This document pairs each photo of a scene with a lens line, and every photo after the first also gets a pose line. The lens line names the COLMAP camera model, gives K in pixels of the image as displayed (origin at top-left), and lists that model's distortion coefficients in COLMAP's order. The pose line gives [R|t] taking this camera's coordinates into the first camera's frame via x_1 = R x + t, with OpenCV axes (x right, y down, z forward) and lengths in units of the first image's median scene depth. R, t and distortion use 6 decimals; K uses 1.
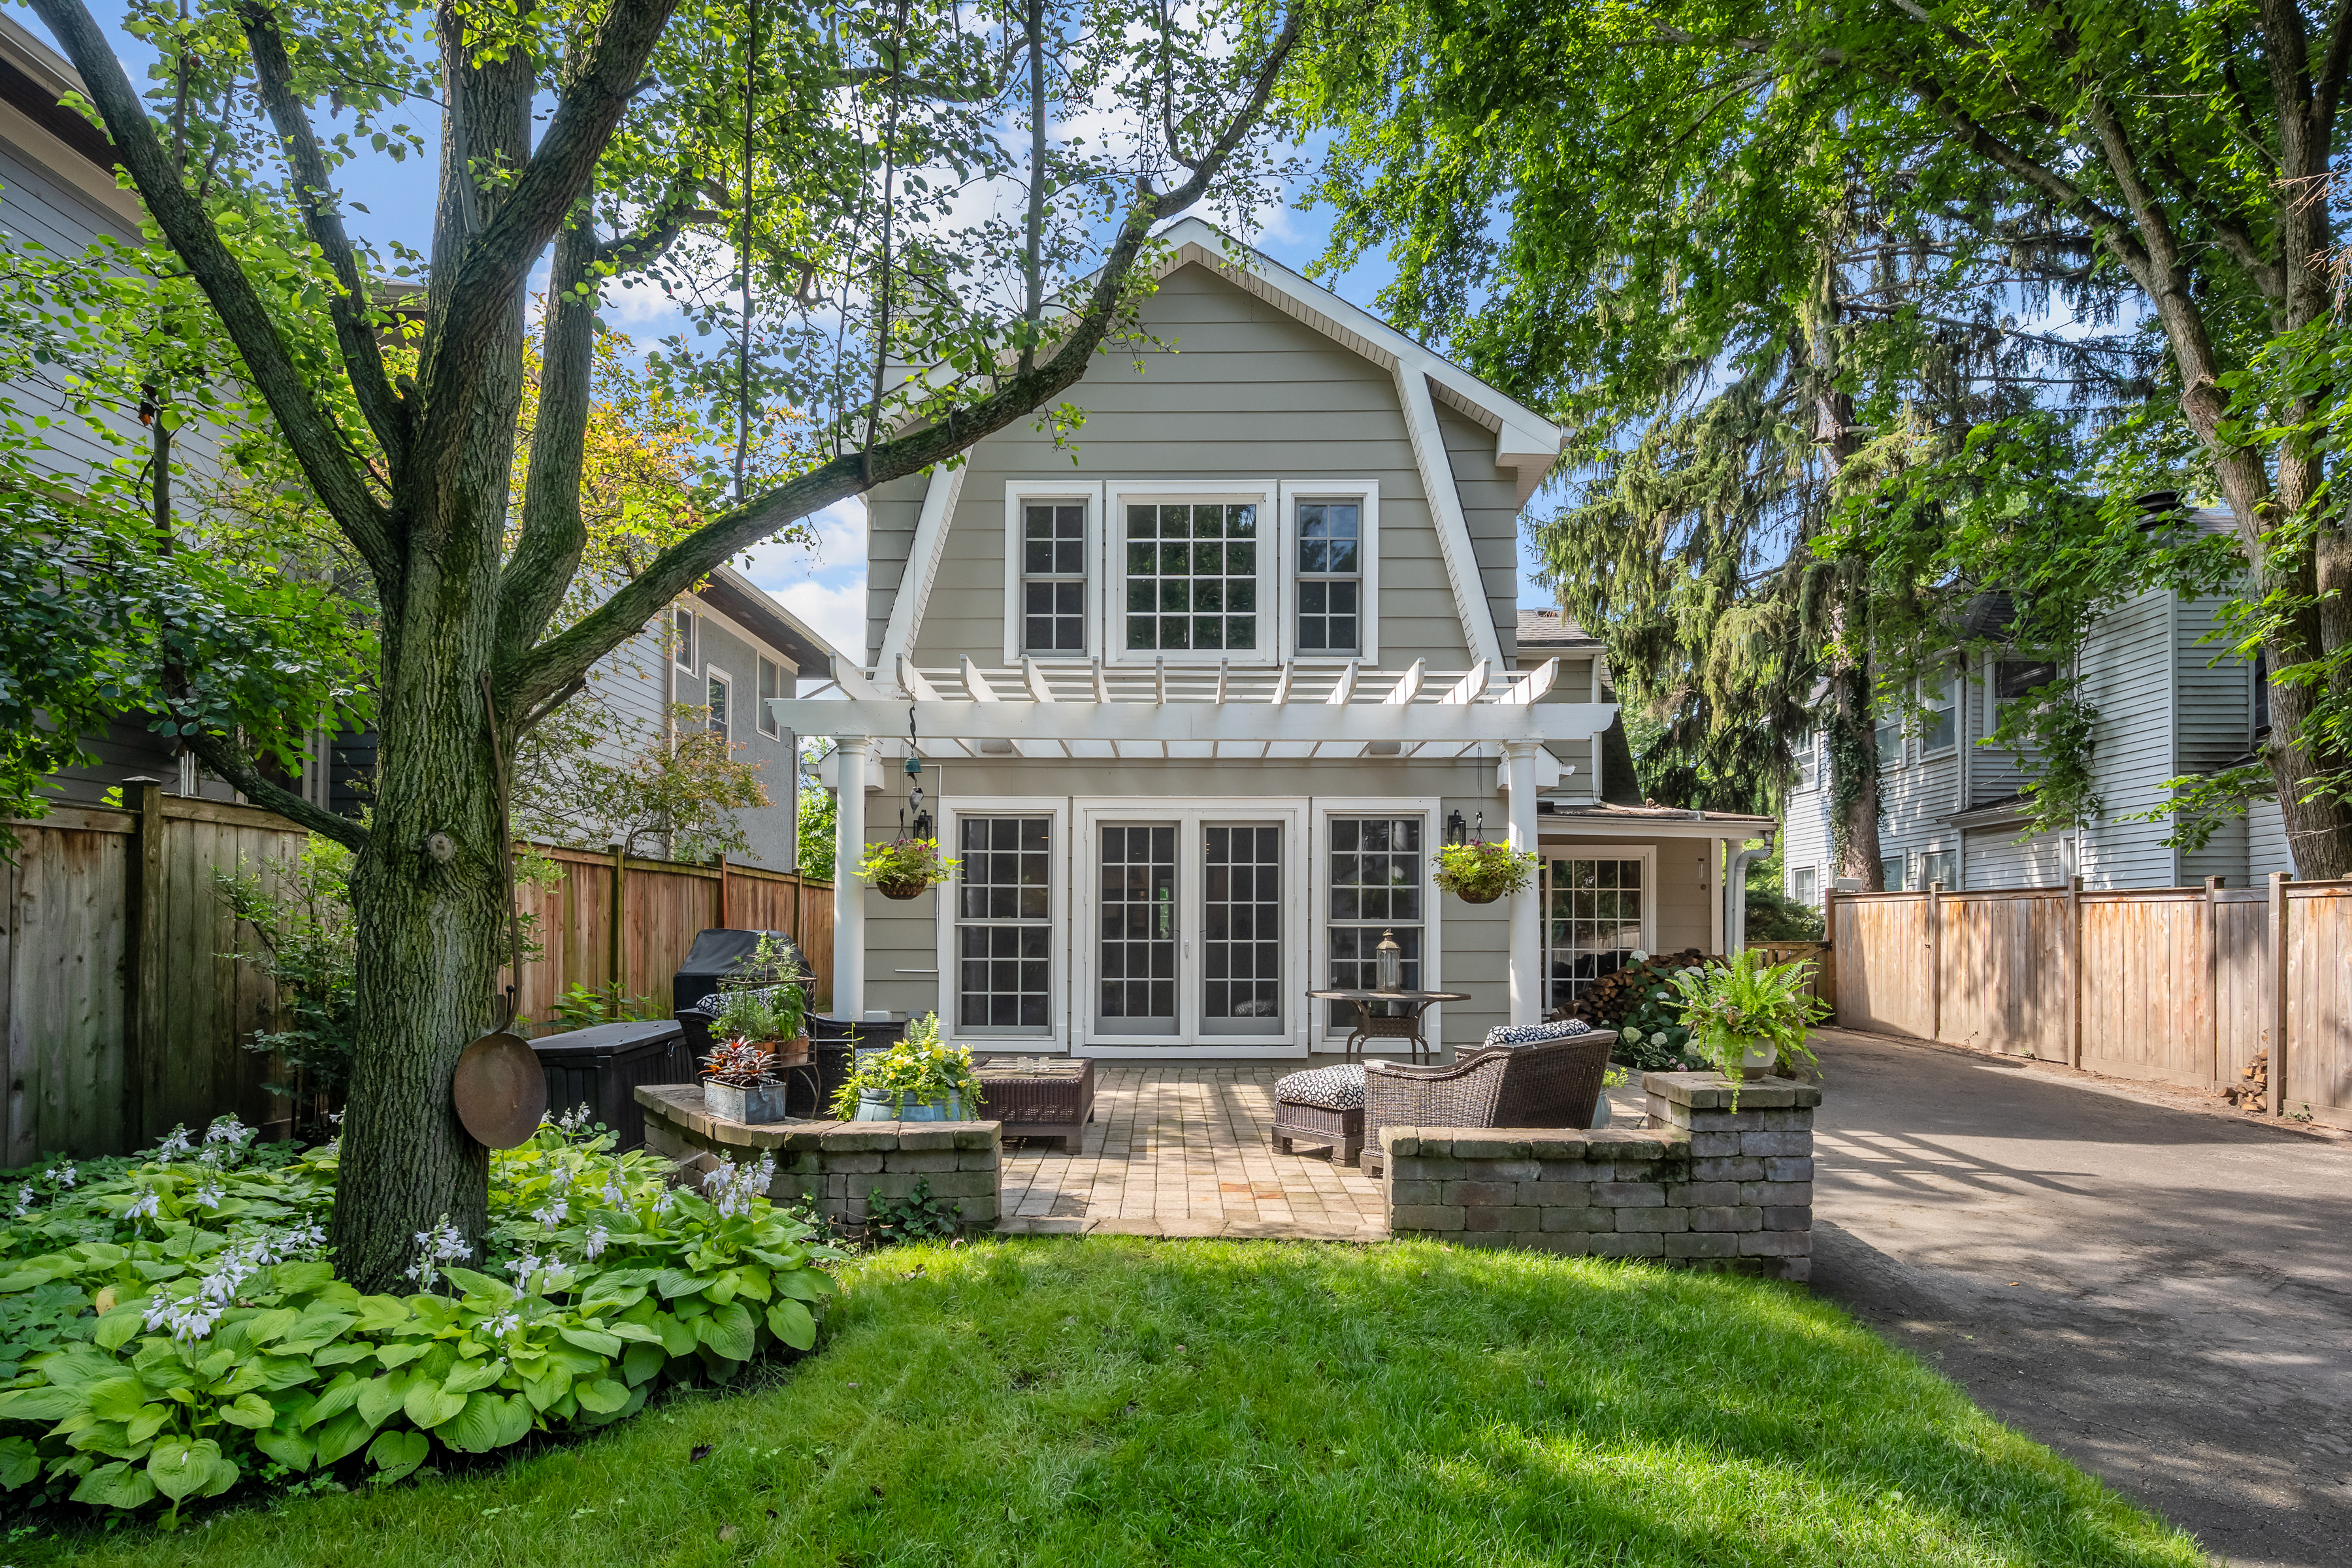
lens RADIAL K [[1334.0, 0, 1174.0], [0, 1334.0, 918.3], [0, 0, 1]] dist [0.001071, 0.000345]
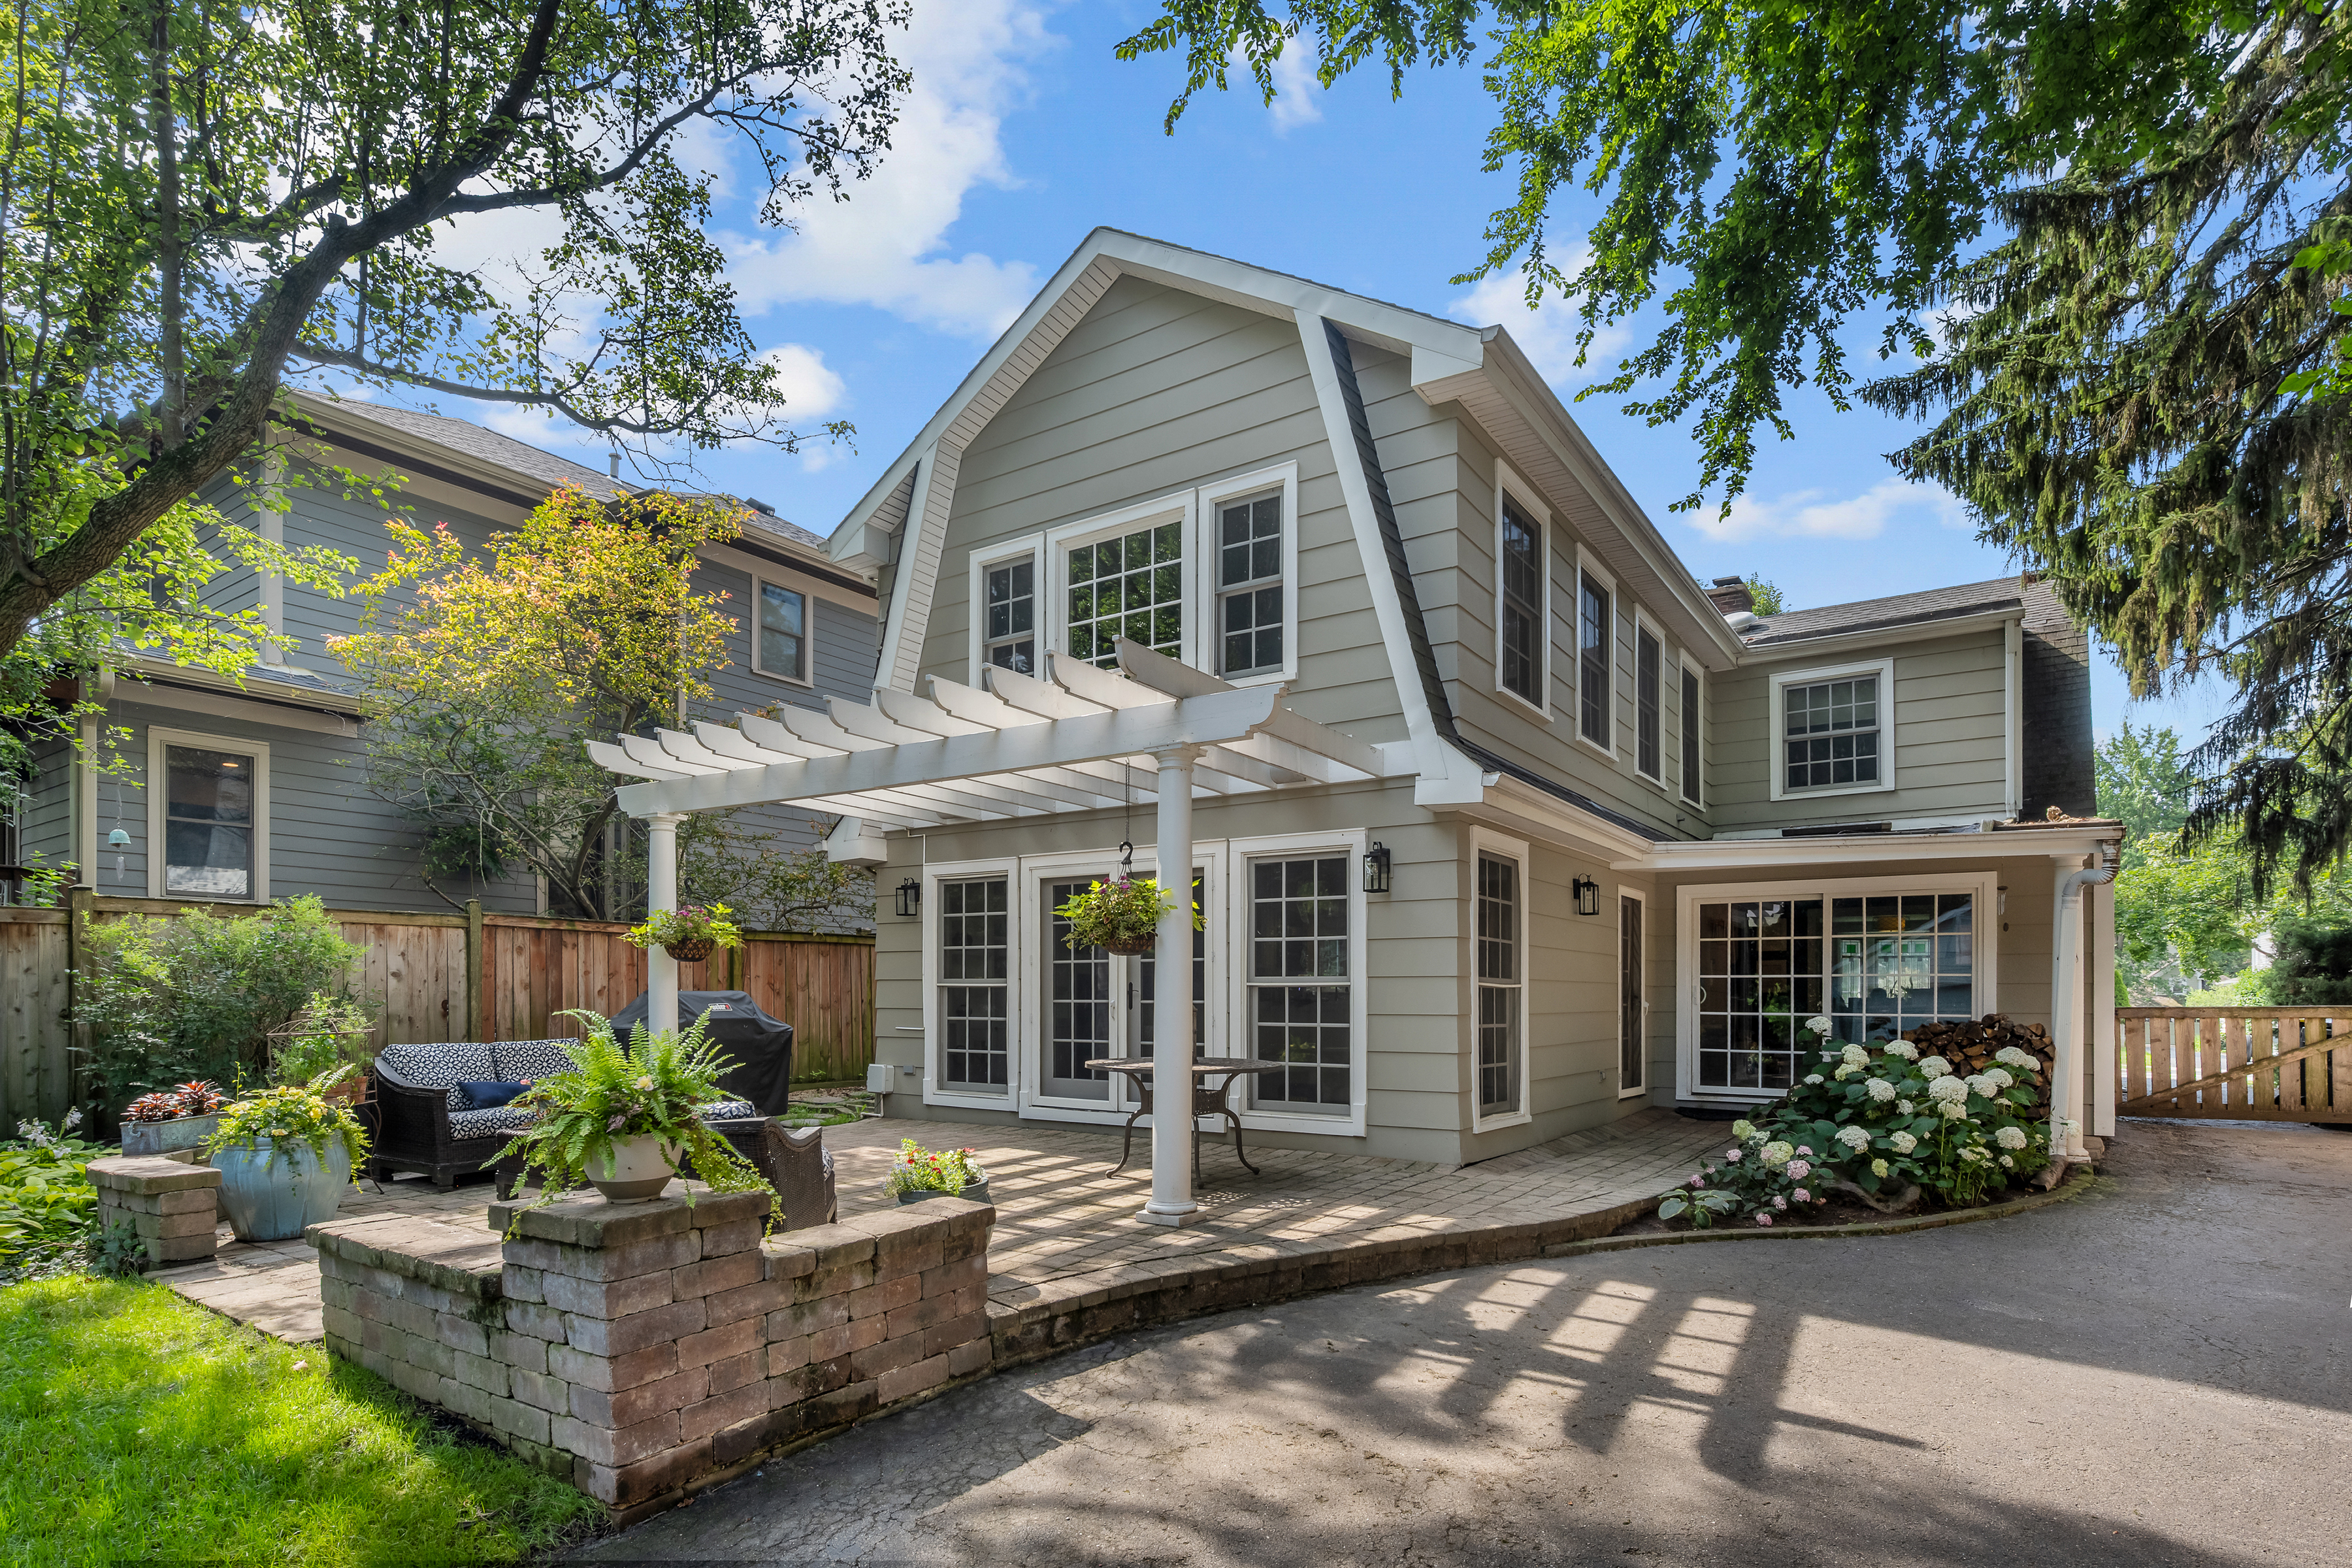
lens RADIAL K [[1194.9, 0, 1137.1], [0, 1194.9, 992.3], [0, 0, 1]] dist [0.030170, 0.000008]
pose [[0.829902, -0.000369, -0.557910, 0.494590], [0.006044, 0.999947, 0.008330, 0.003712], [0.557877, -0.010285, 0.829860, 0.303563]]
